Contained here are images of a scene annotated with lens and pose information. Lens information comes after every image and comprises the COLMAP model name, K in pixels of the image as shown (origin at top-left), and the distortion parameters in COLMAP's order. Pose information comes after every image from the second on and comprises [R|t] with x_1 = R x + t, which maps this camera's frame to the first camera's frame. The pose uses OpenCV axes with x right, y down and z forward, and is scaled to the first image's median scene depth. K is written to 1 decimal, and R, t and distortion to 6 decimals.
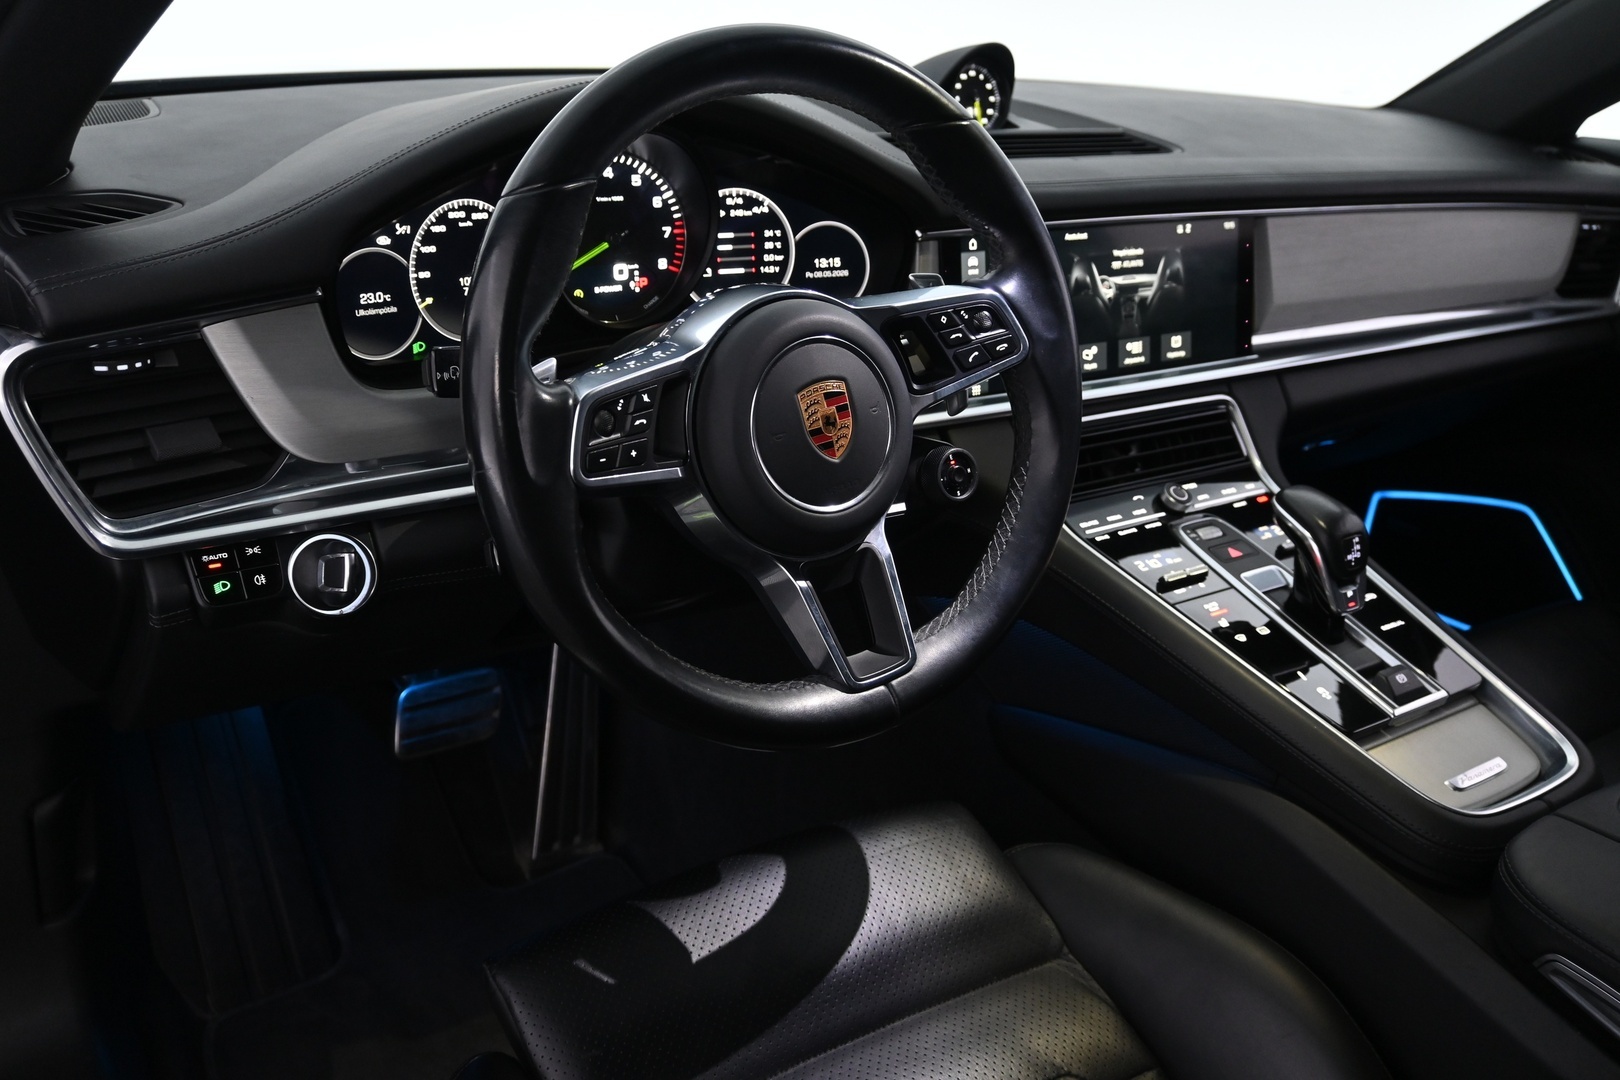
lens RADIAL K [[1500.2, 0, 808.4], [0, 1500.2, 540.3], [0, 0, 1]] dist [0.002865, -0.000316]
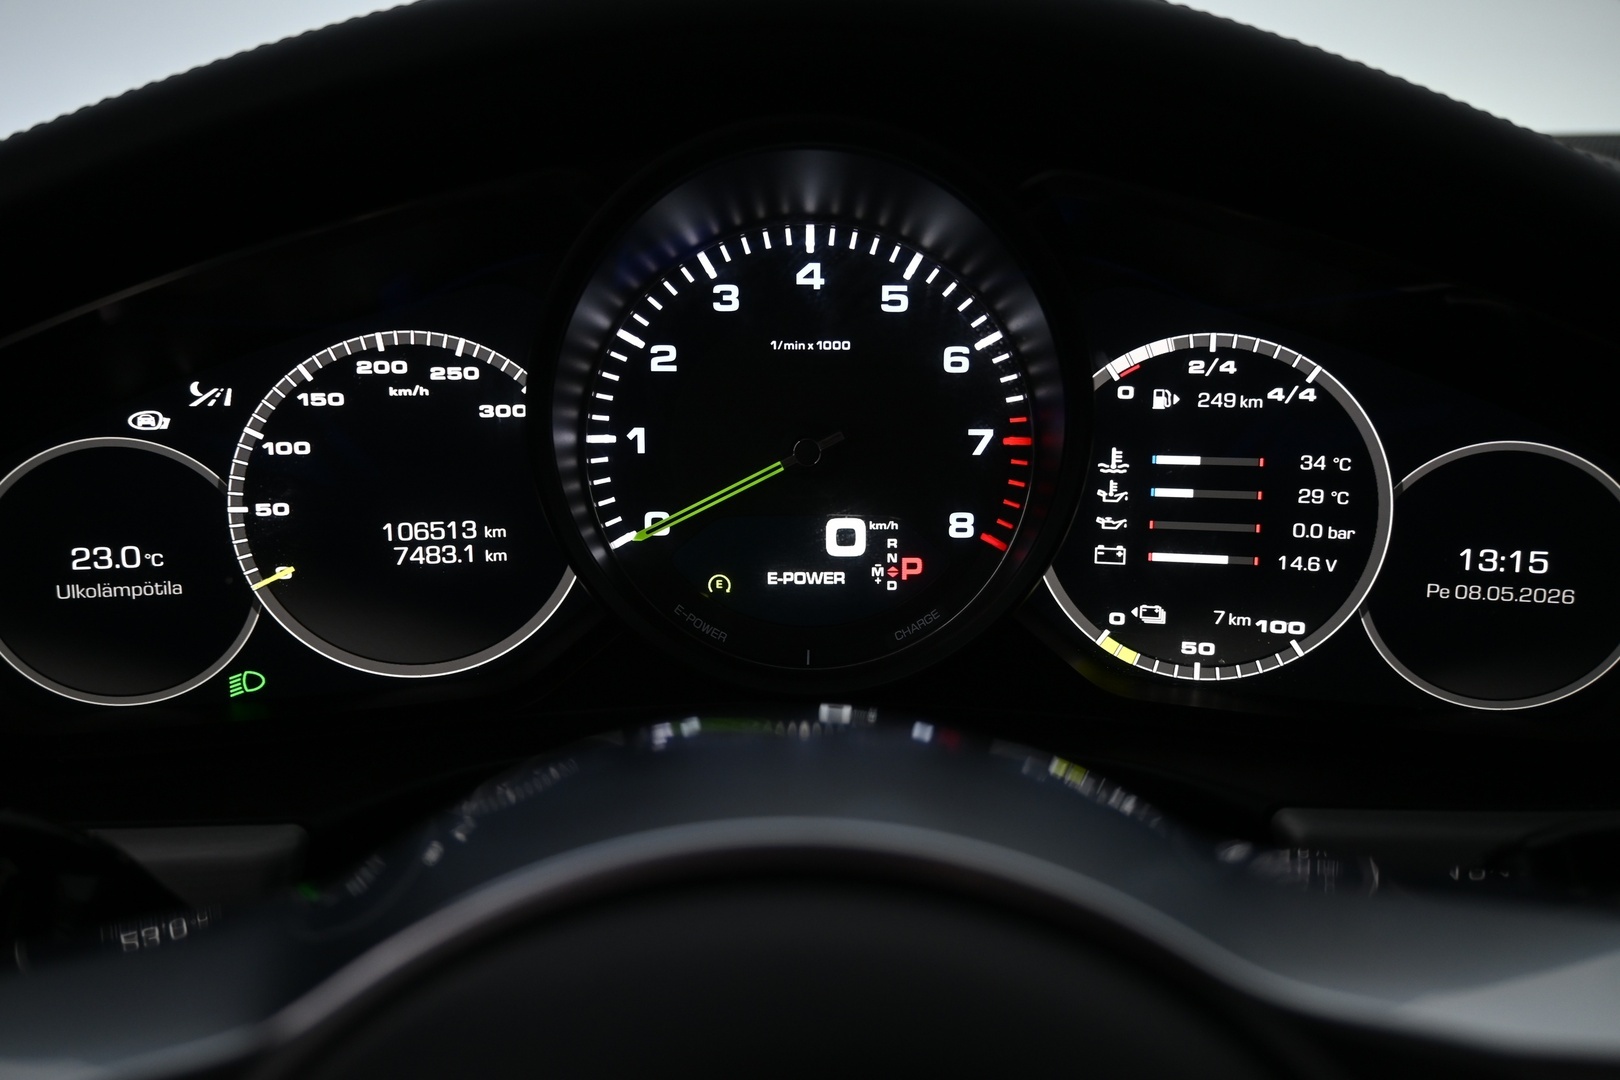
lens RADIAL K [[1431.0, 0, 809.4], [0, 1431.0, 538.6], [0, 0, 1]] dist [-0.002295, -0.001084]
pose [[0.810367, 0.108415, -0.575806, 0.075204], [-0.167942, 0.984477, -0.050993, -0.158570], [0.561339, 0.138024, 0.815995, 0.700962]]
